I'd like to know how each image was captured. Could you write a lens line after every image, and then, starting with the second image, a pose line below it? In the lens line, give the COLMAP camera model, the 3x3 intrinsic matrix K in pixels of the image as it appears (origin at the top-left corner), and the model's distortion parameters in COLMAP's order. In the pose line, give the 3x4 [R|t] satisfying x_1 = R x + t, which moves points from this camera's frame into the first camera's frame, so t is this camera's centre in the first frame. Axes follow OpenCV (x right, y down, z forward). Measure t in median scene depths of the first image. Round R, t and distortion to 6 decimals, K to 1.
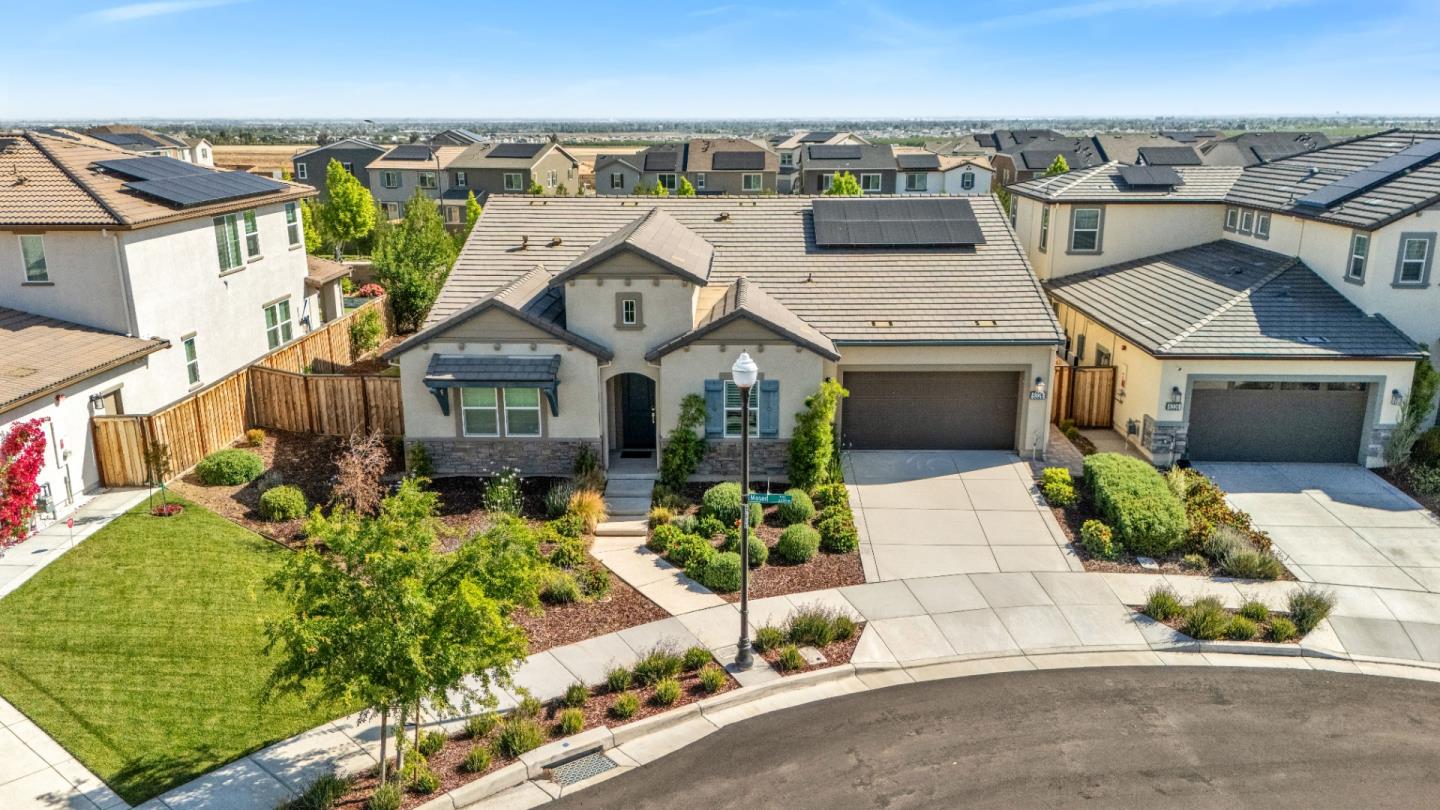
lens RADIAL K [[1058.6, 0, 720.0], [0, 1058.6, 405.0], [0, 0, 1]] dist [0.073167, -0.083111]
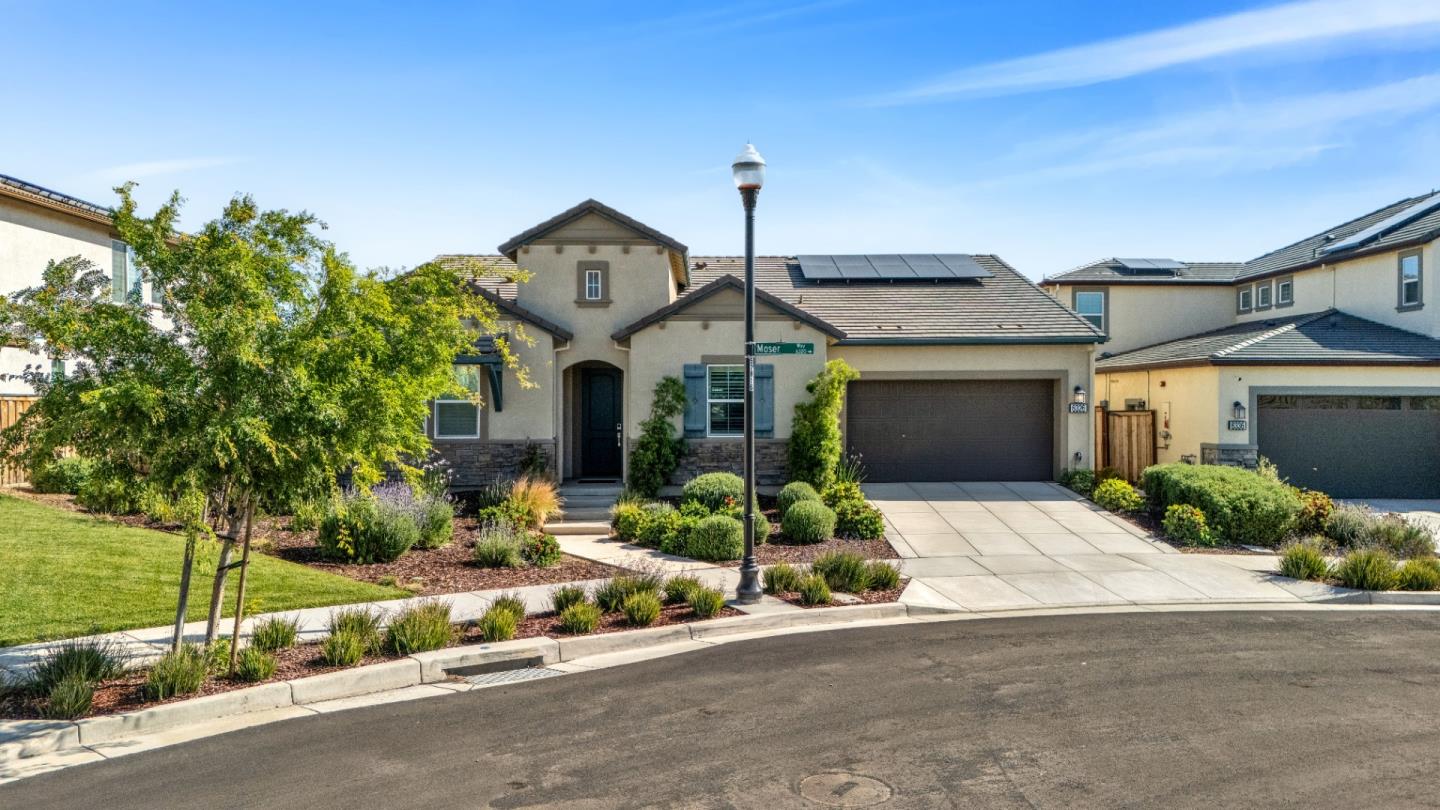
lens RADIAL K [[1058.6, 0, 720.0], [0, 1058.6, 405.0], [0, 0, 1]] dist [0.073167, -0.083111]
pose [[0.999288, 0.001786, 0.037677, -0.017146], [0.007972, 0.966313, -0.257244, 0.219440], [-0.036867, 0.257362, 0.965612, 0.212889]]
